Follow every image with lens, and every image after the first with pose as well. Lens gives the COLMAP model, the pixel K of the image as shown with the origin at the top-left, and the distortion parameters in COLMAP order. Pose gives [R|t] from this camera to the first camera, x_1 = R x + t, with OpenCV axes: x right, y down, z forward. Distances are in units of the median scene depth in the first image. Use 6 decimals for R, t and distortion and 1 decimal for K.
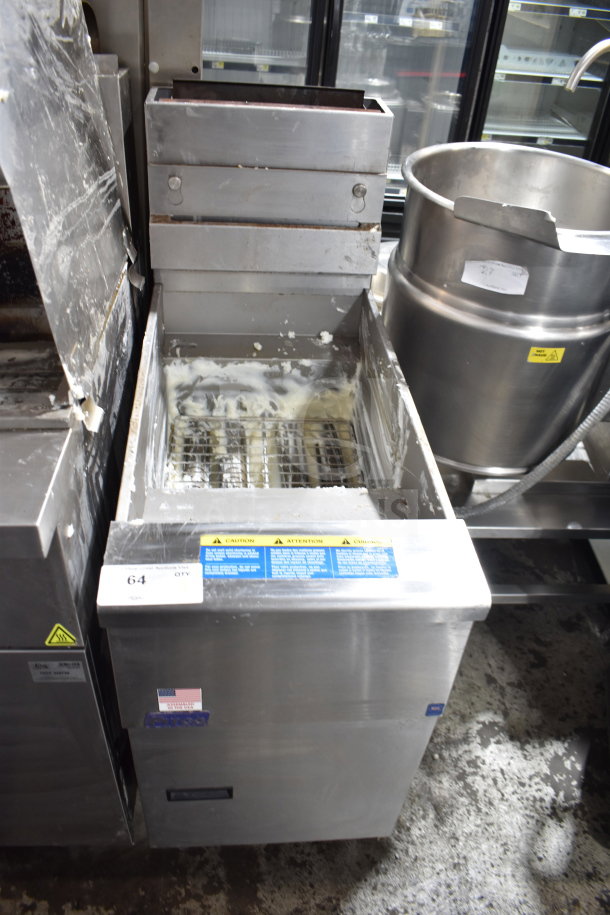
lens RADIAL K [[716.2, 0, 305.0], [0, 716.2, 457.5], [0, 0, 1]] dist [-0.101279, 0.018470]
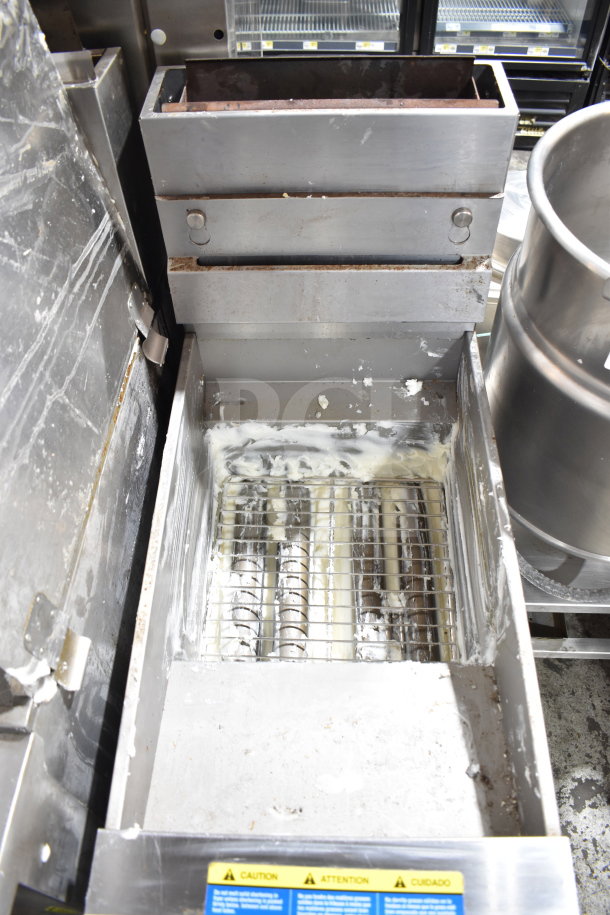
lens RADIAL K [[716.2, 0, 305.0], [0, 716.2, 457.5], [0, 0, 1]] dist [-0.101279, 0.018470]
pose [[0.988459, 0.028672, -0.148747, 0.031749], [0.009366, 0.968479, 0.248919, -0.293347], [0.151196, -0.247439, 0.957034, 0.241740]]
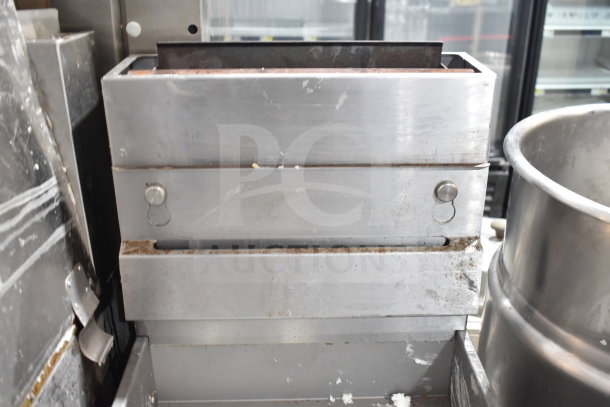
lens RADIAL K [[618.5, 0, 305.0], [0, 618.5, 203.5], [0, 0, 1]] dist [-0.075083, -0.011719]
pose [[0.995272, -0.042672, -0.087247, -0.000742], [0.018555, 0.965307, -0.260458, -0.204880], [0.095334, 0.257608, 0.961535, 0.416546]]
